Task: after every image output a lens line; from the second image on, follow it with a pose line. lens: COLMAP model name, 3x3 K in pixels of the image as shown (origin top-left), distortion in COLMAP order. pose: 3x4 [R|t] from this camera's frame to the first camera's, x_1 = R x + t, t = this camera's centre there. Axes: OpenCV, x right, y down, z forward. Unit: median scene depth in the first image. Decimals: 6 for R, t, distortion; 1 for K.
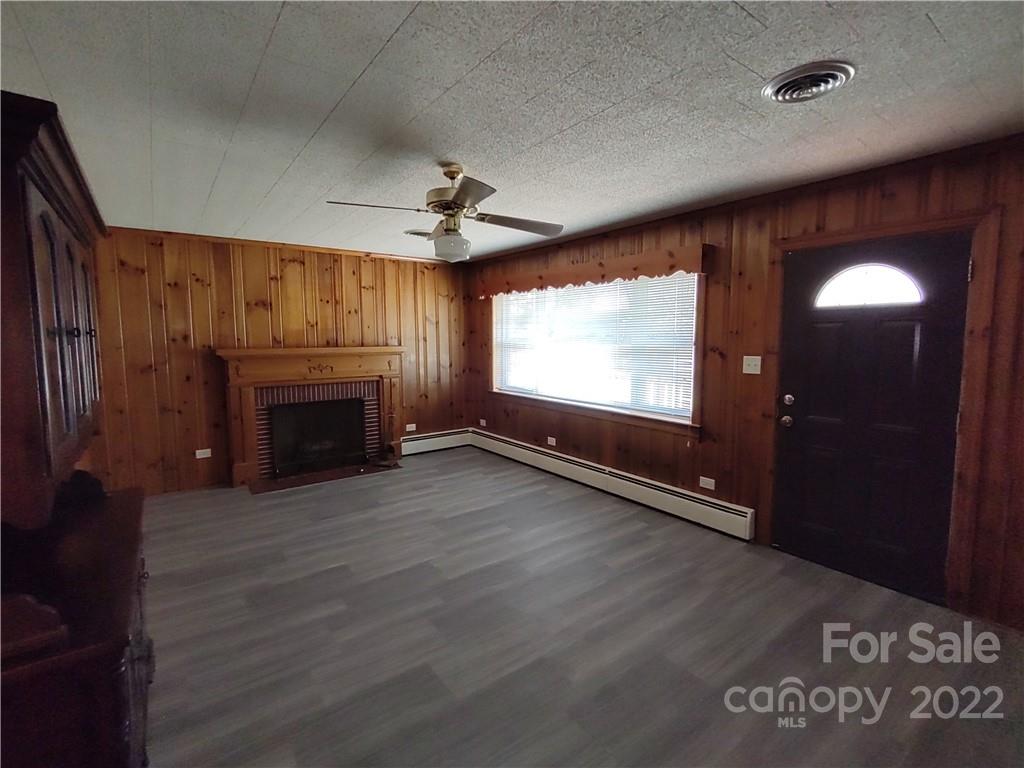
lens RADIAL K [[490.7, 0, 513.0], [0, 490.7, 379.0], [0, 0, 1]] dist [-0.038761, 0.000025]
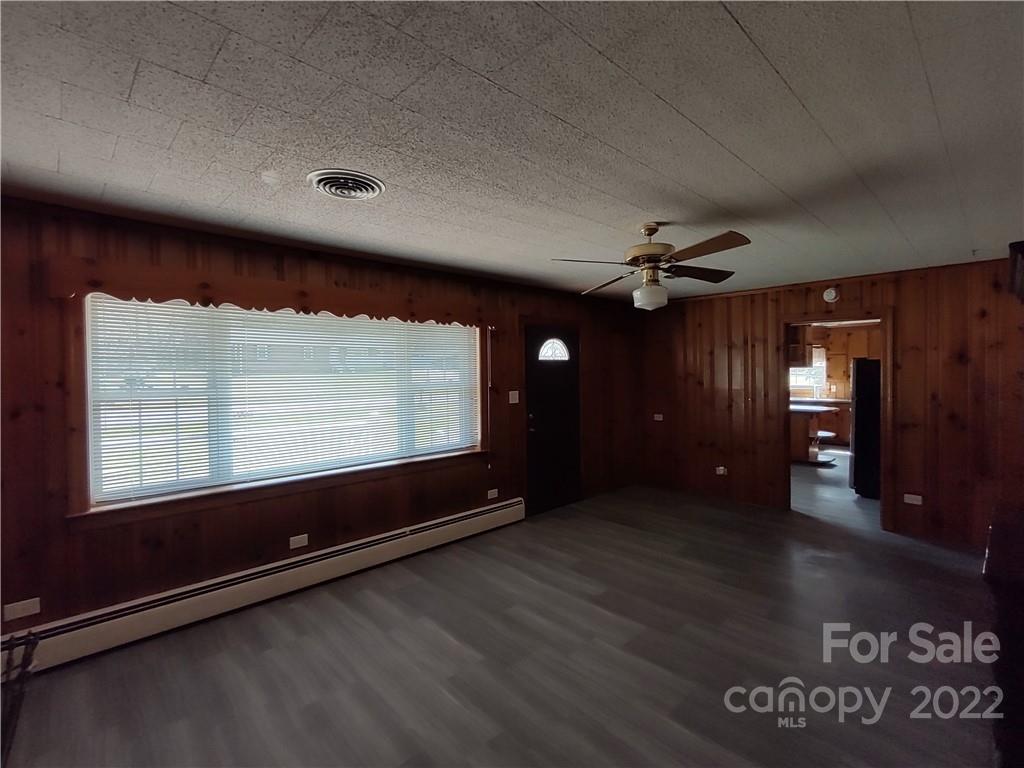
lens RADIAL K [[490.7, 0, 513.0], [0, 490.7, 379.0], [0, 0, 1]] dist [-0.038761, 0.000025]
pose [[-0.167170, -0.012495, 0.985849, -0.741683], [0.098678, 0.994687, 0.029340, -0.098670], [-0.980977, 0.102186, -0.165049, 0.977209]]
